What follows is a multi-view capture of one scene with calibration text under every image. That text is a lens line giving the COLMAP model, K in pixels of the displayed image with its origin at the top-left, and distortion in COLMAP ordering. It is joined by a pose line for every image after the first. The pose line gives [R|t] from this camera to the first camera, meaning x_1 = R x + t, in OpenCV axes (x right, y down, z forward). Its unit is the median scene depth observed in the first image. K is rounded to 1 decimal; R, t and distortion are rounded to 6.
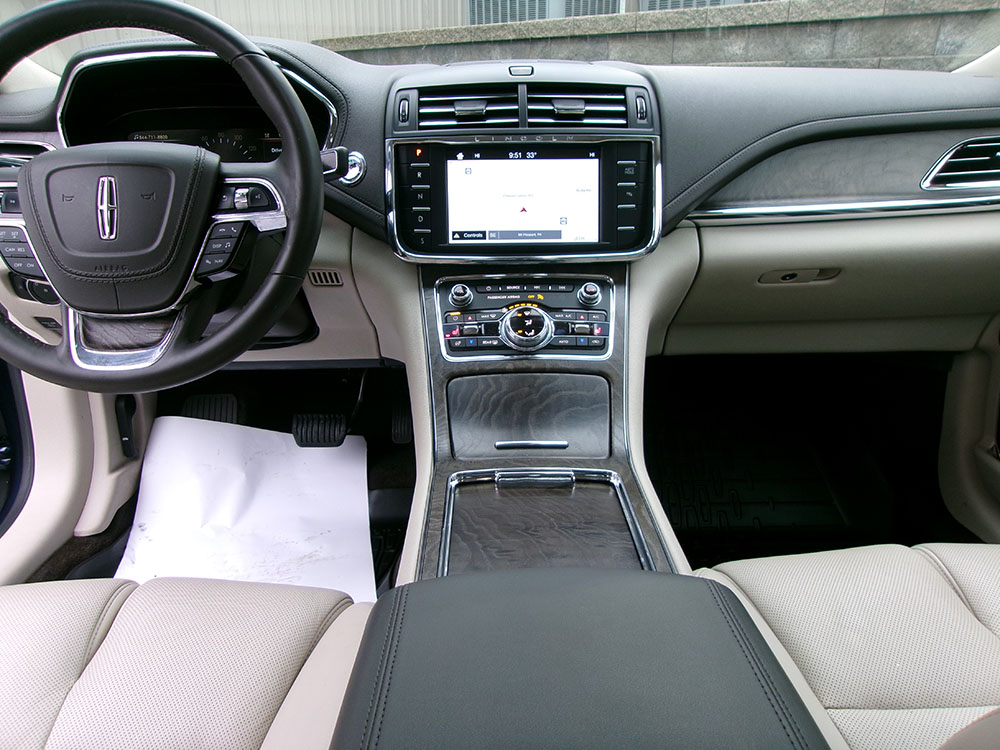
lens RADIAL K [[771.5, 0, 501.1], [0, 771.5, 370.4], [0, 0, 1]] dist [-0.003237, 0.027629]
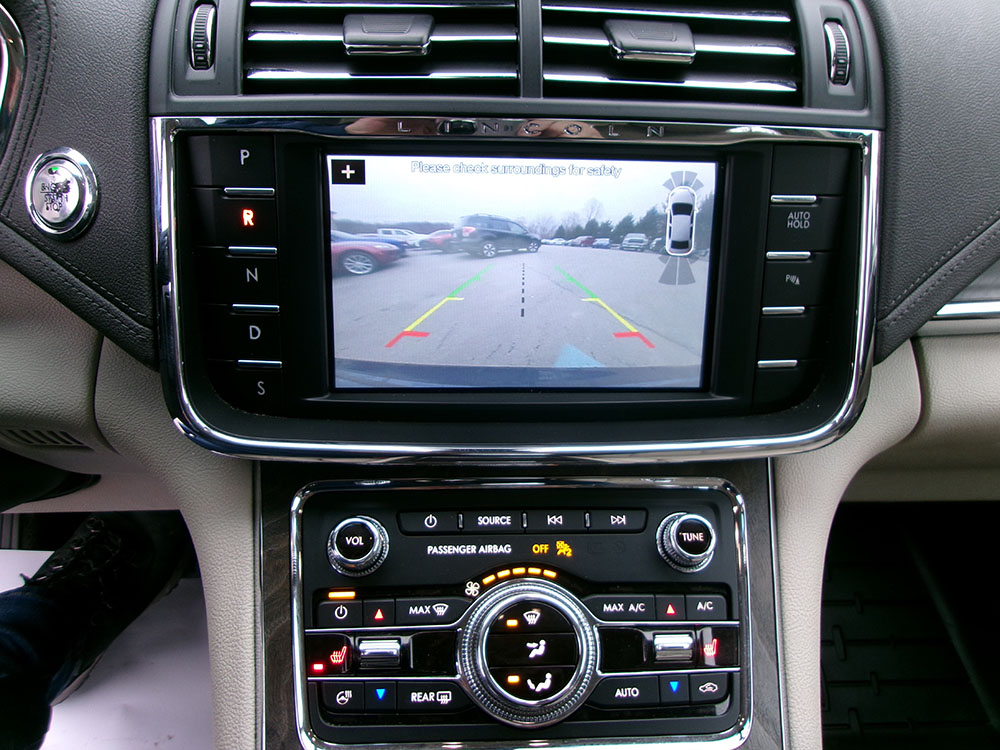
lens RADIAL K [[754.7, 0, 497.4], [0, 754.7, 377.6], [0, 0, 1]] dist [-0.071526, 0.143019]
pose [[0.998475, 0.015418, 0.053009, -0.003798], [-0.021293, 0.993466, 0.112122, -0.218735], [-0.050934, -0.113079, 0.992280, 0.624458]]
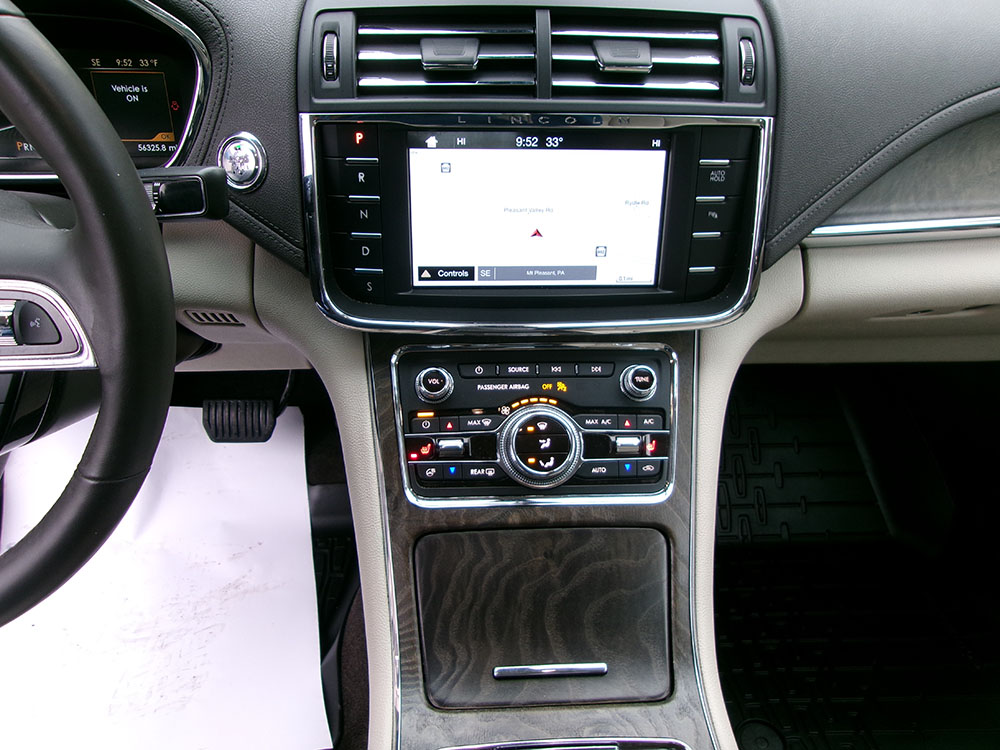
lens RADIAL K [[771.5, 0, 501.1], [0, 771.5, 370.4], [0, 0, 1]] dist [-0.003237, 0.027629]
pose [[0.998099, 0.004435, 0.061477, -0.036133], [-0.020718, 0.963514, 0.266854, -0.269203], [-0.058051, -0.267620, 0.961774, 0.396925]]
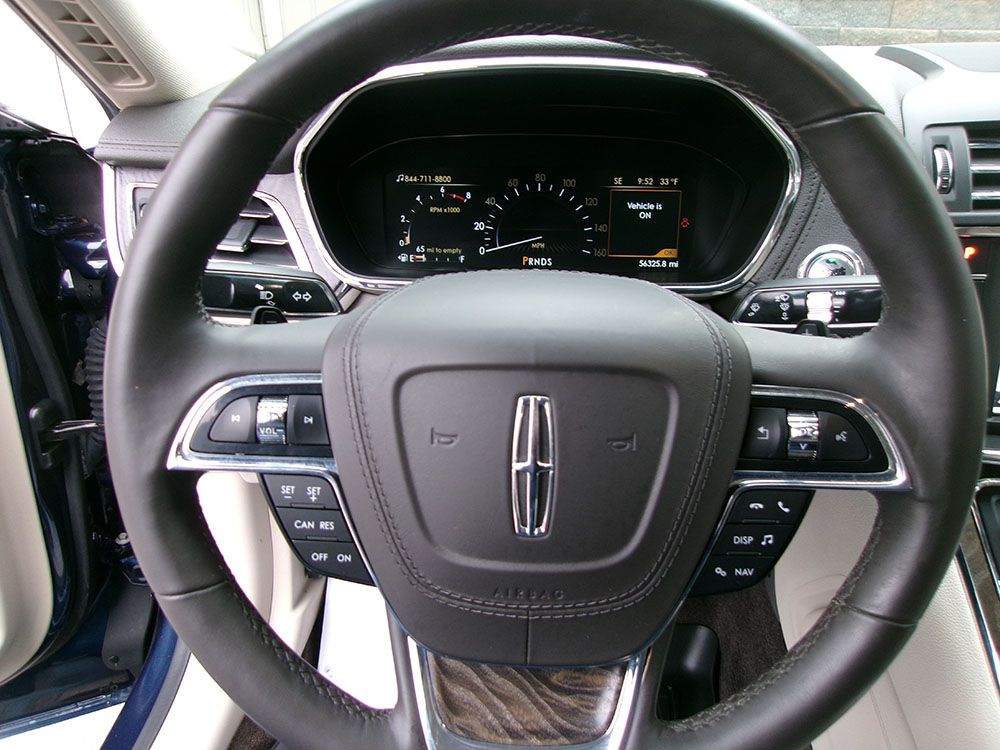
lens RADIAL K [[774.1, 0, 500.0], [0, 774.1, 375.0], [0, 0, 1]] dist [0.001137, 0.013613]
pose [[0.997151, 0.046486, -0.059405, -0.390634], [-0.039899, 0.993392, 0.107609, -0.241004], [0.064015, -0.104932, 0.992417, 0.434744]]
